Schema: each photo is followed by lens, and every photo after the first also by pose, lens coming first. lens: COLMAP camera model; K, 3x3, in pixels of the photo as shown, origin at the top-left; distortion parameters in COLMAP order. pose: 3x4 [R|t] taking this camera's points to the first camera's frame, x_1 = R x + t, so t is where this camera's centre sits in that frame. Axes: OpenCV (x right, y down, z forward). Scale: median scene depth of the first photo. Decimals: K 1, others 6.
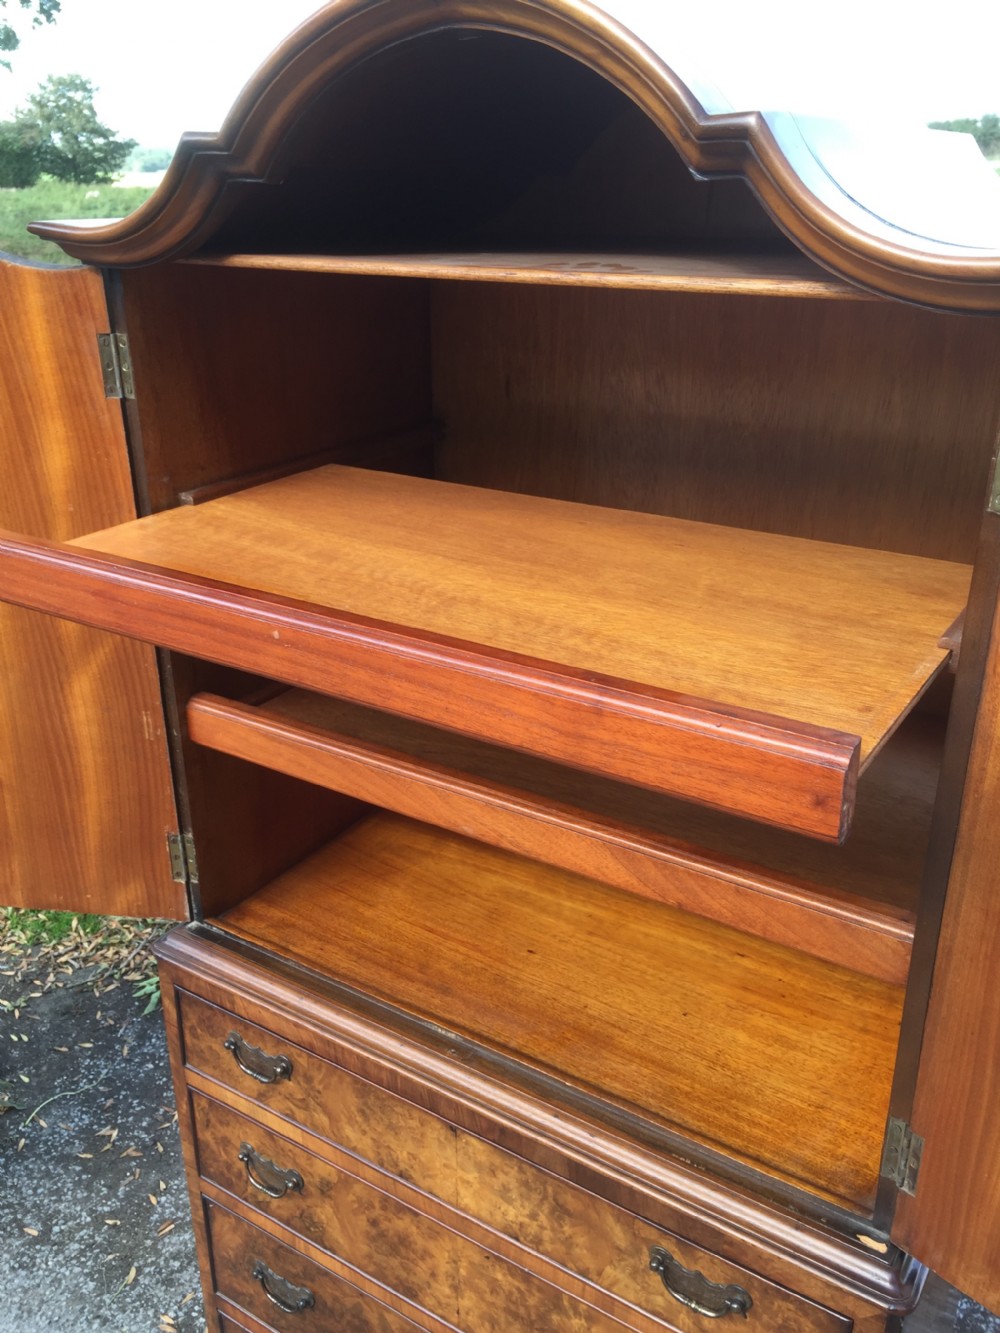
lens RADIAL K [[1147.5, 0, 491.0], [0, 1147.5, 659.9], [0, 0, 1]] dist [0.081467, -0.114909]
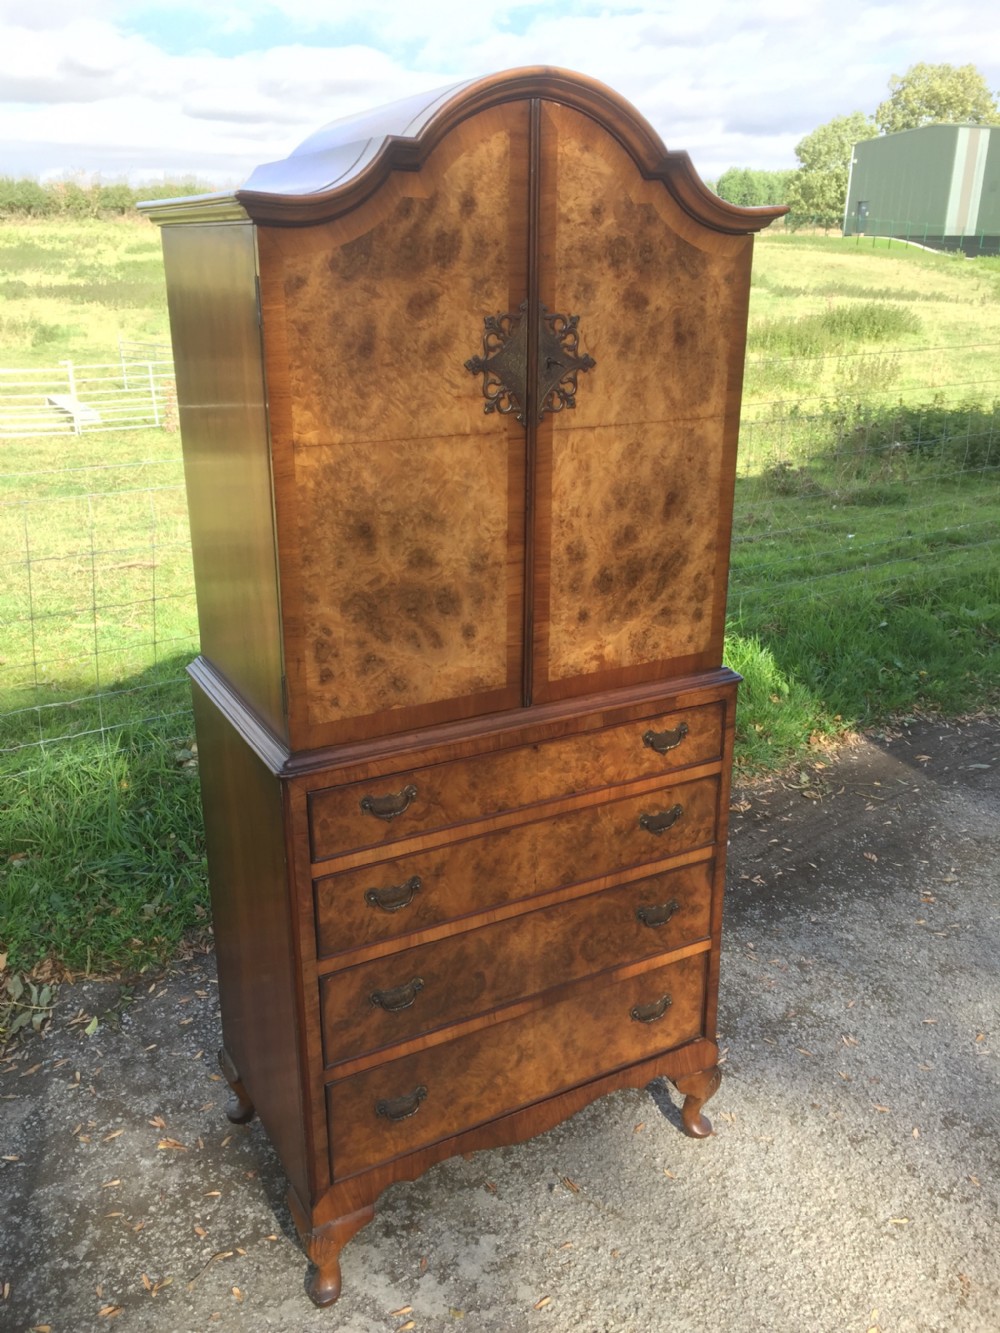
lens RADIAL K [[1147.5, 0, 509.4], [0, 1147.5, 659.9], [0, 0, 1]] dist [0.081467, -0.114909]
pose [[0.467918, -0.285465, 0.836398, -1.264609], [0.332931, 0.933611, 0.132388, 0.052260], [-0.818663, 0.216516, 0.531894, 0.117197]]
